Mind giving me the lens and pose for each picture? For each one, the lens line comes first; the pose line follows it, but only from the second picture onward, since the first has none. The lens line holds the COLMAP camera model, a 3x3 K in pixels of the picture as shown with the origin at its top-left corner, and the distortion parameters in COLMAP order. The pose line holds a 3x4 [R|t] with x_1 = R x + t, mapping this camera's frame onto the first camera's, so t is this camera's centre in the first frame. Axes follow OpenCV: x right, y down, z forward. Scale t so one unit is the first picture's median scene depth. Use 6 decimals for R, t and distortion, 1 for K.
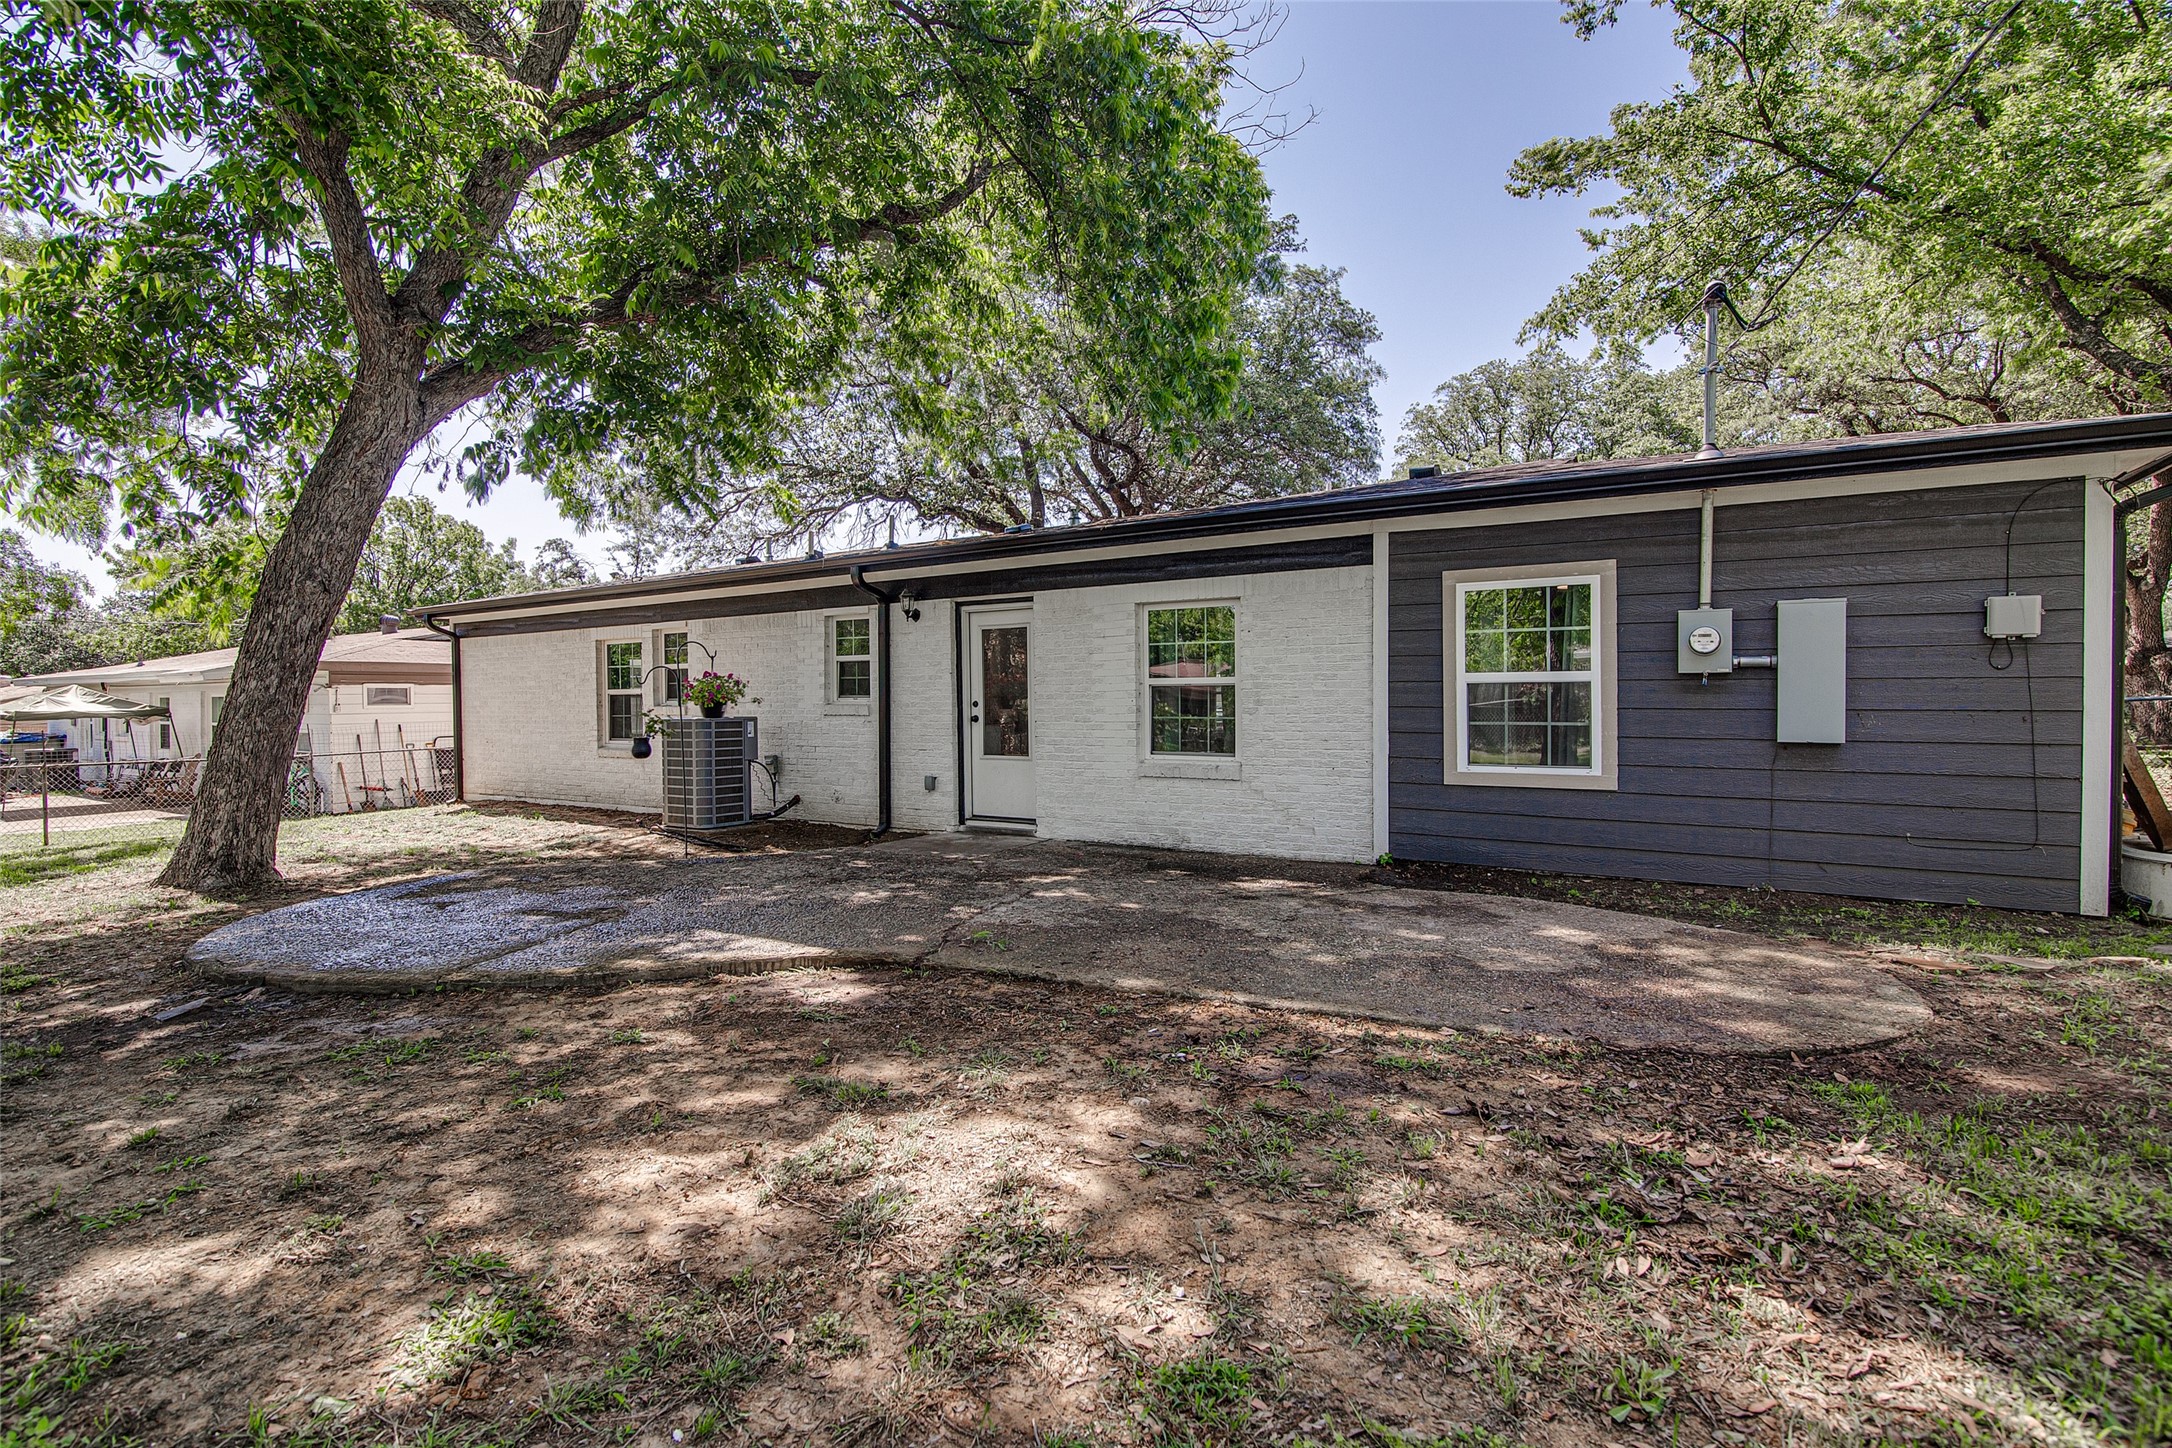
lens RADIAL K [[1026.2, 0, 1085.9], [0, 1026.2, 711.8], [0, 0, 1]] dist [-0.004030, -0.000267]
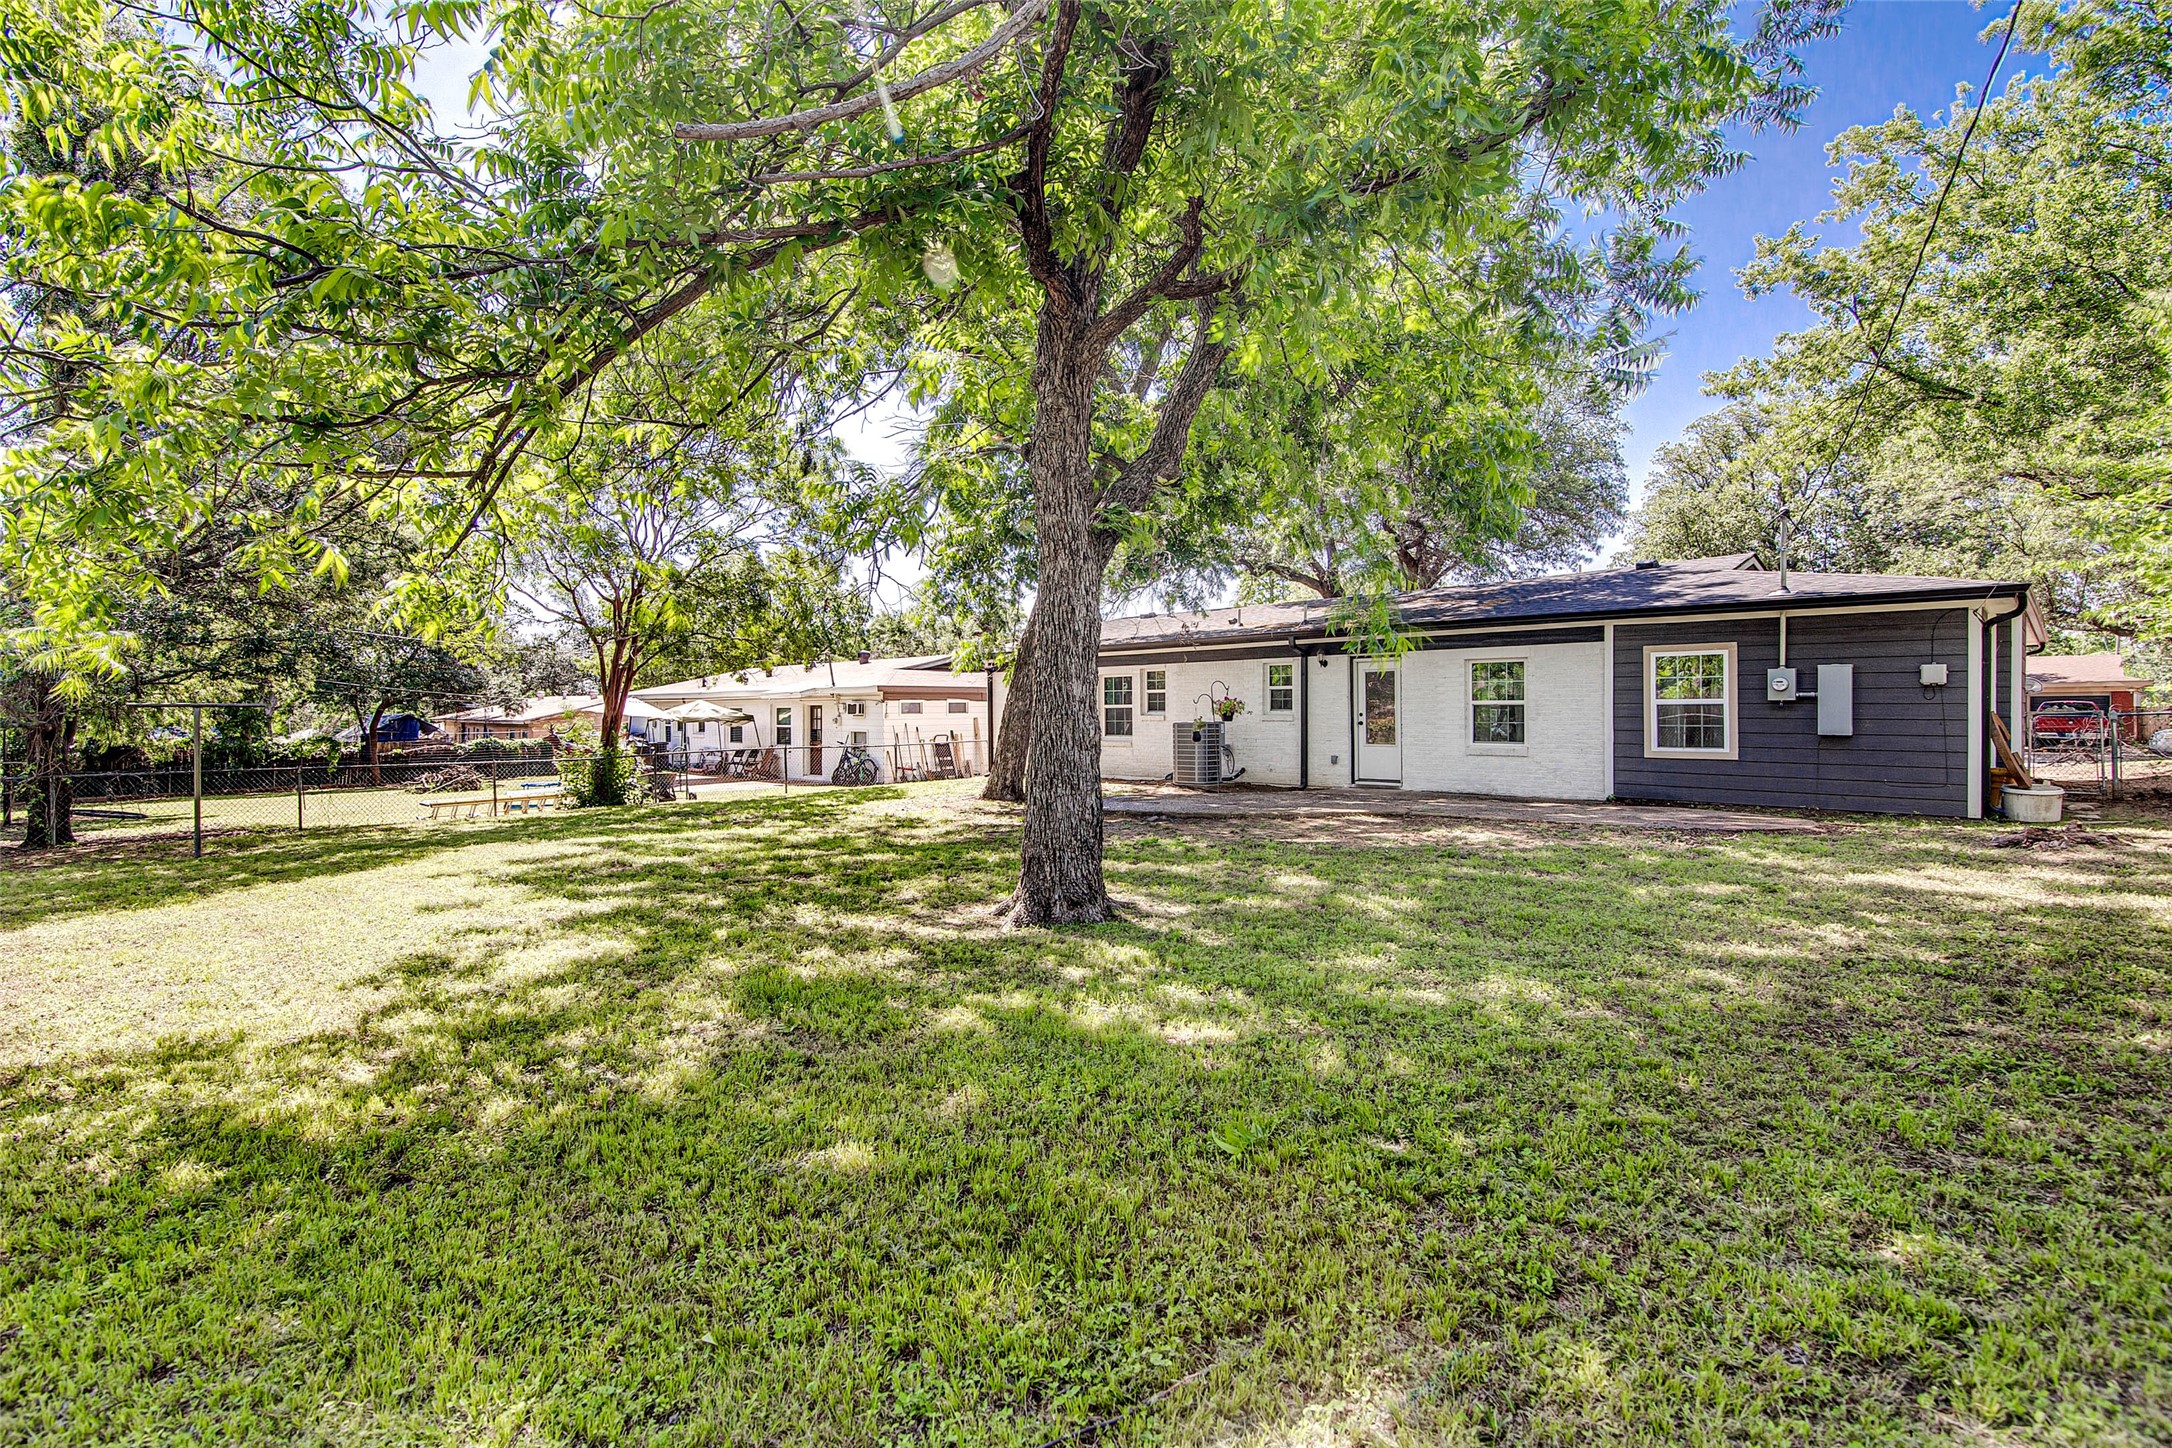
lens RADIAL K [[1026.2, 0, 1085.9], [0, 1026.2, 711.8], [0, 0, 1]] dist [-0.004030, -0.000267]
pose [[0.976644, 0.004135, -0.214822, -0.210371], [-0.006697, 0.999915, -0.011199, 0.011575], [0.214757, 0.012376, 0.976589, -0.892461]]
